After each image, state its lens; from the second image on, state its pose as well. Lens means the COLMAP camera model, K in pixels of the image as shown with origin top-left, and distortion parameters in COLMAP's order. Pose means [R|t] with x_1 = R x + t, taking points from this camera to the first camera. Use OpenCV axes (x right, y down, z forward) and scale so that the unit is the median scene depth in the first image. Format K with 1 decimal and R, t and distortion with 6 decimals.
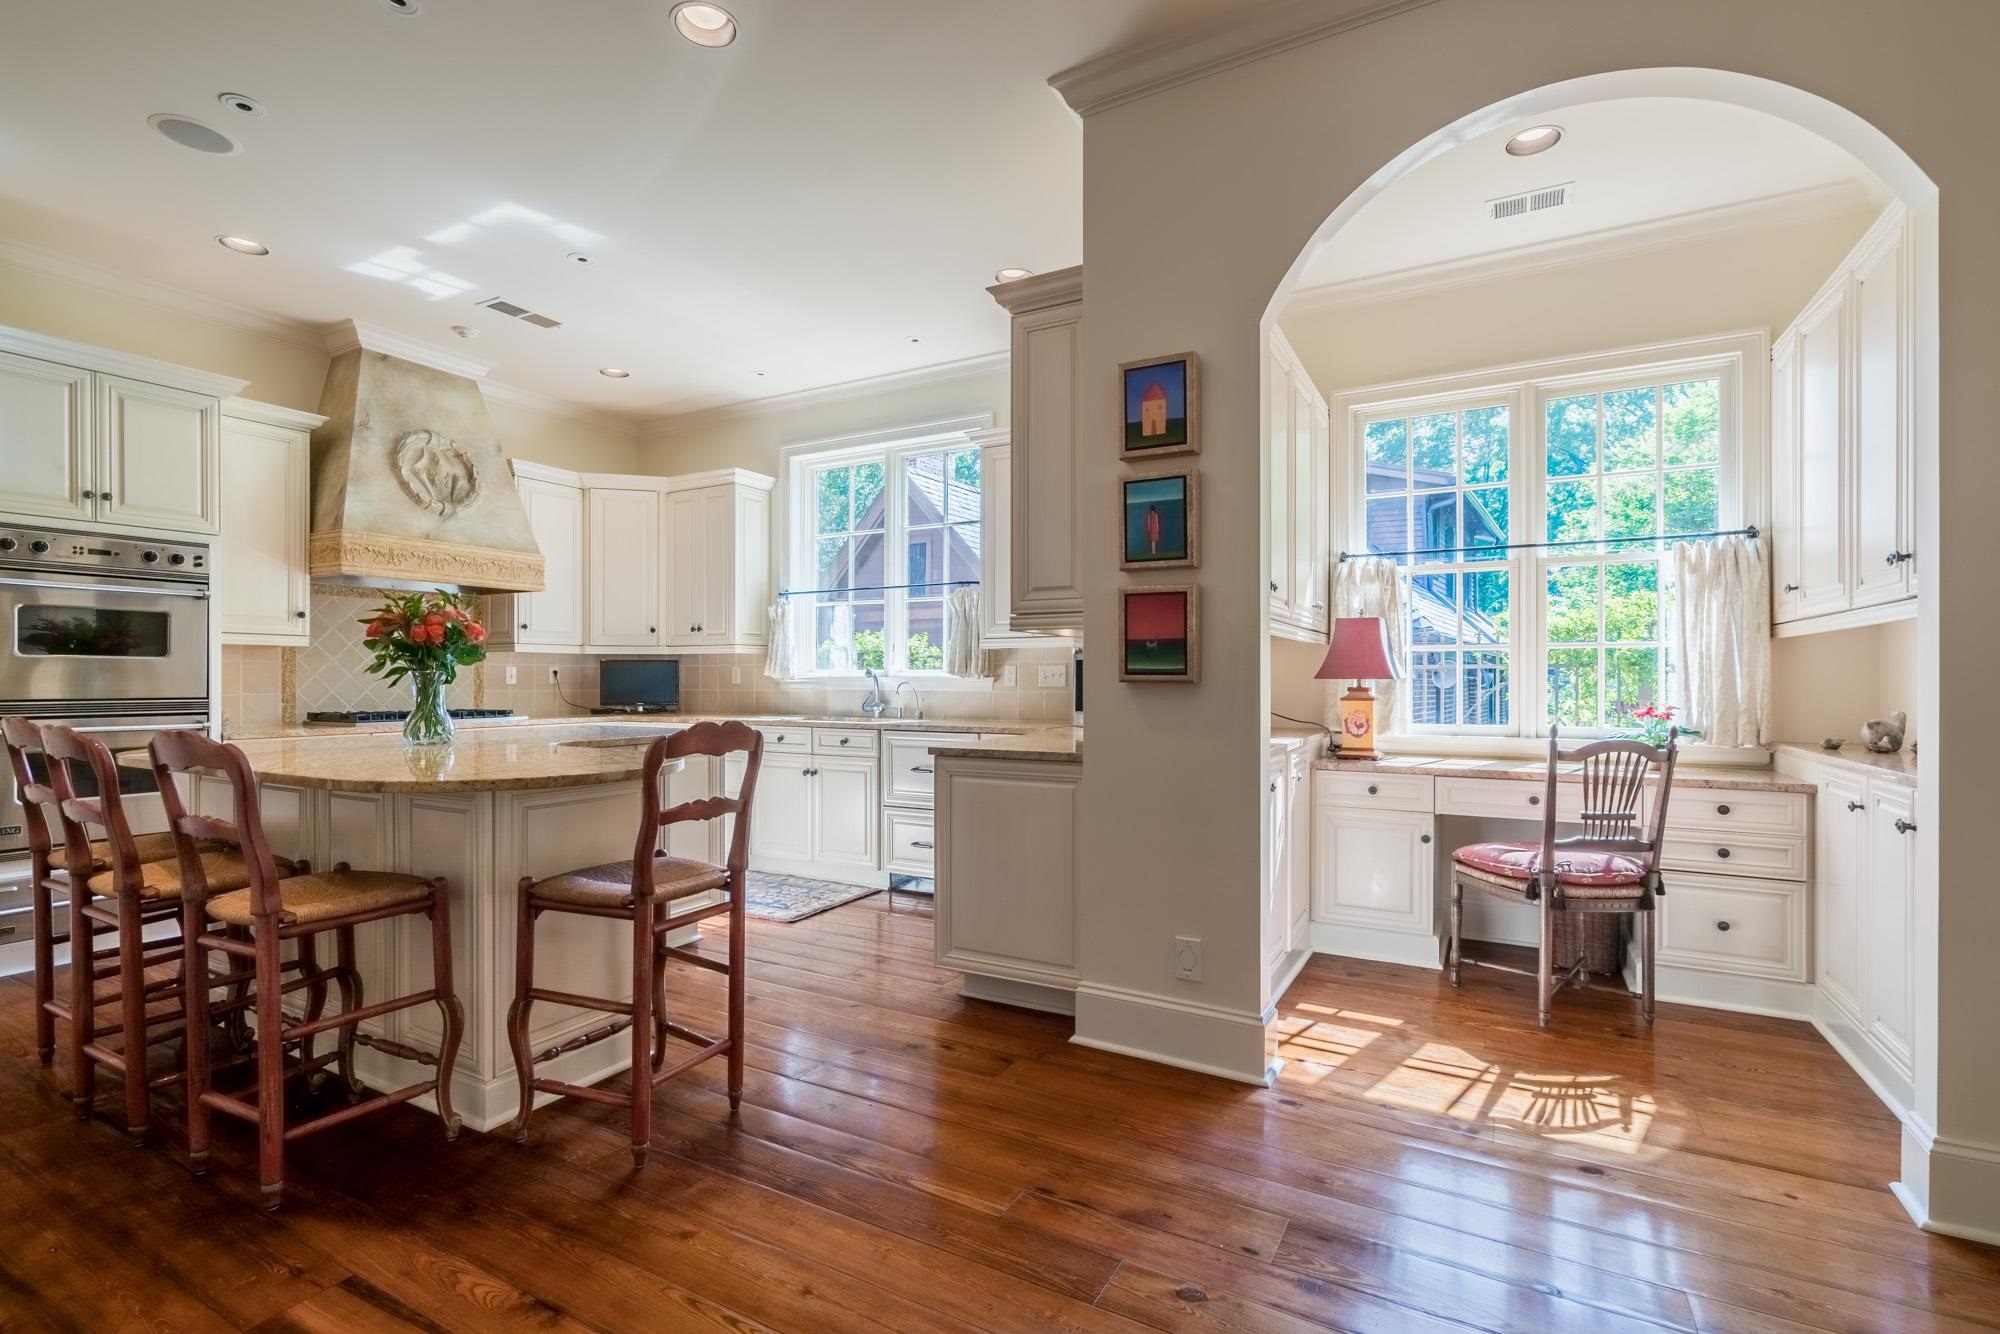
lens RADIAL K [[918.6, 0, 973.9], [0, 918.6, 667.6], [0, 0, 1]] dist [-0.003139, 0.000315]
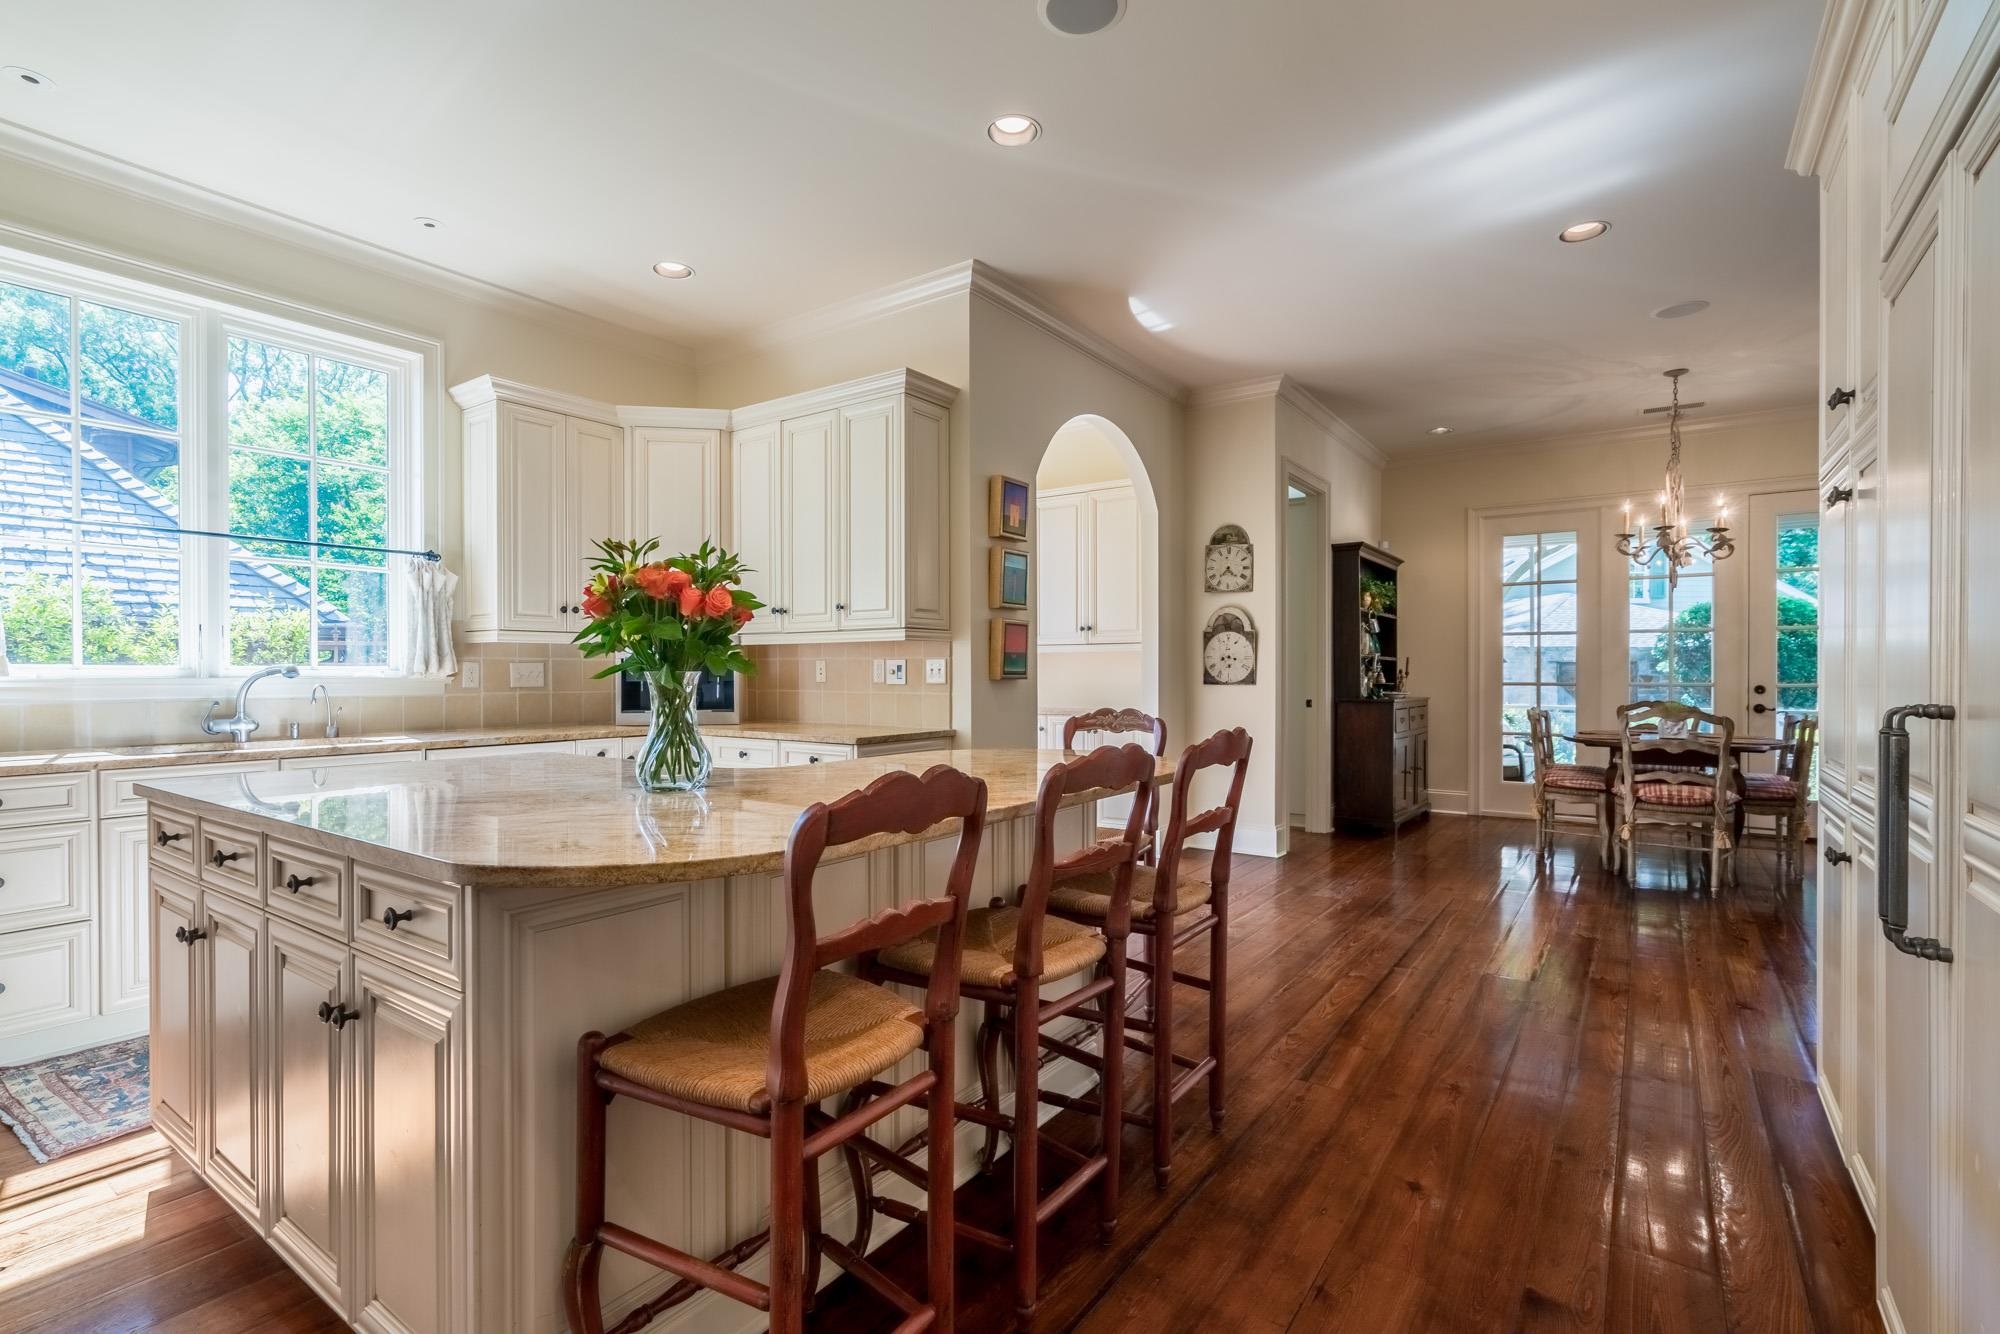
lens RADIAL K [[918.6, 0, 973.9], [0, 918.6, 667.6], [0, 0, 1]] dist [-0.003139, 0.000315]
pose [[0.103970, 0.008797, 0.994542, -0.729783], [-0.010799, 0.999912, -0.007716, 0.002830], [-0.994522, -0.009938, 0.104056, 0.465937]]
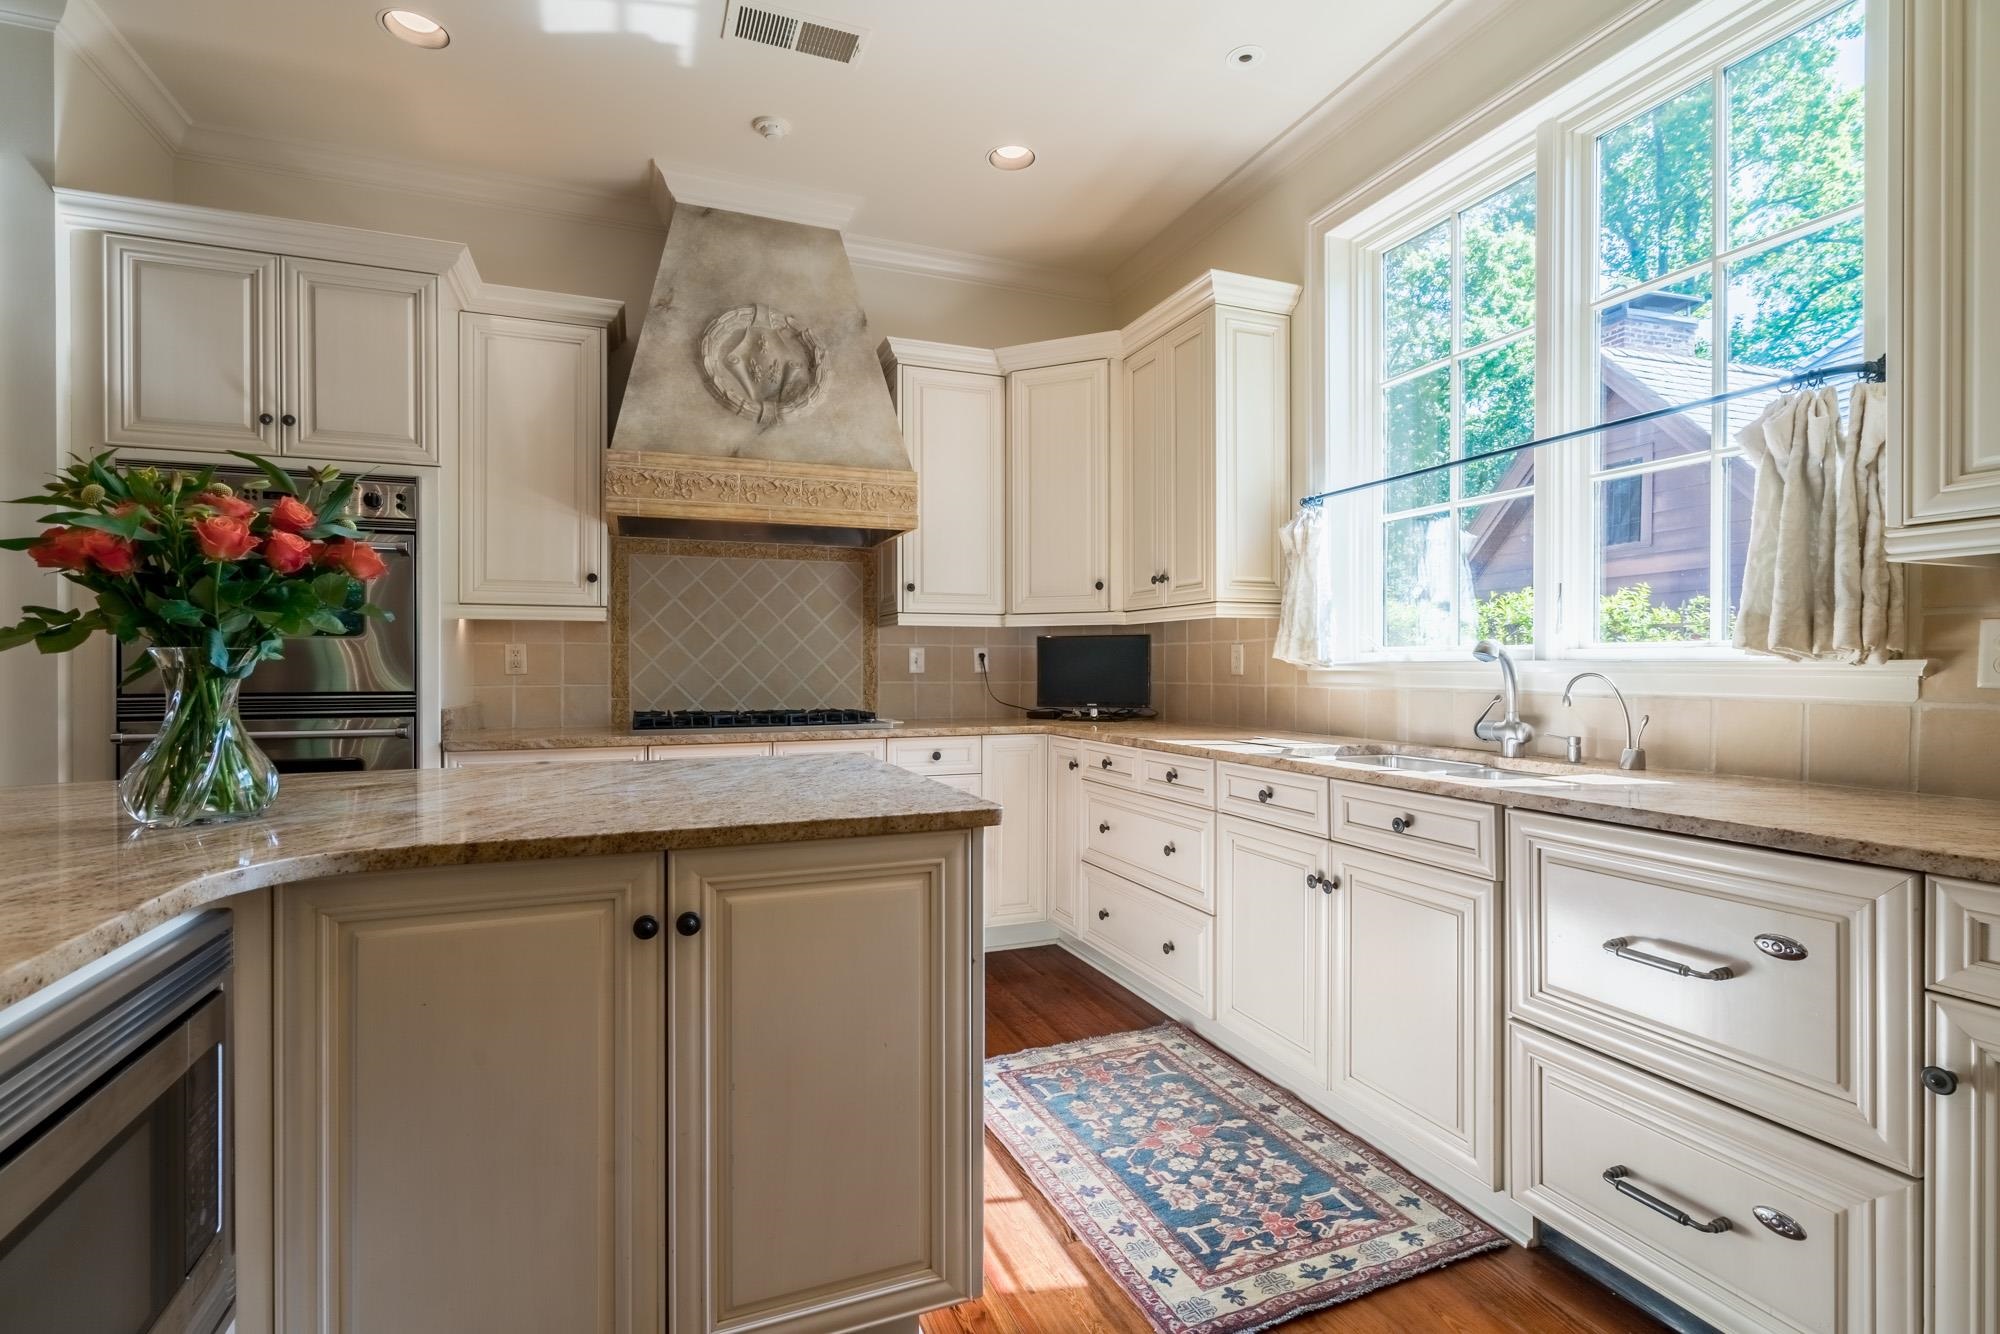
lens RADIAL K [[918.6, 0, 973.9], [0, 918.6, 667.6], [0, 0, 1]] dist [-0.003139, 0.000315]
pose [[0.776303, 0.000778, -0.630360, -0.034114], [0.008497, 0.999895, 0.011698, 0.007075], [0.630303, -0.014437, 0.776215, 0.557392]]
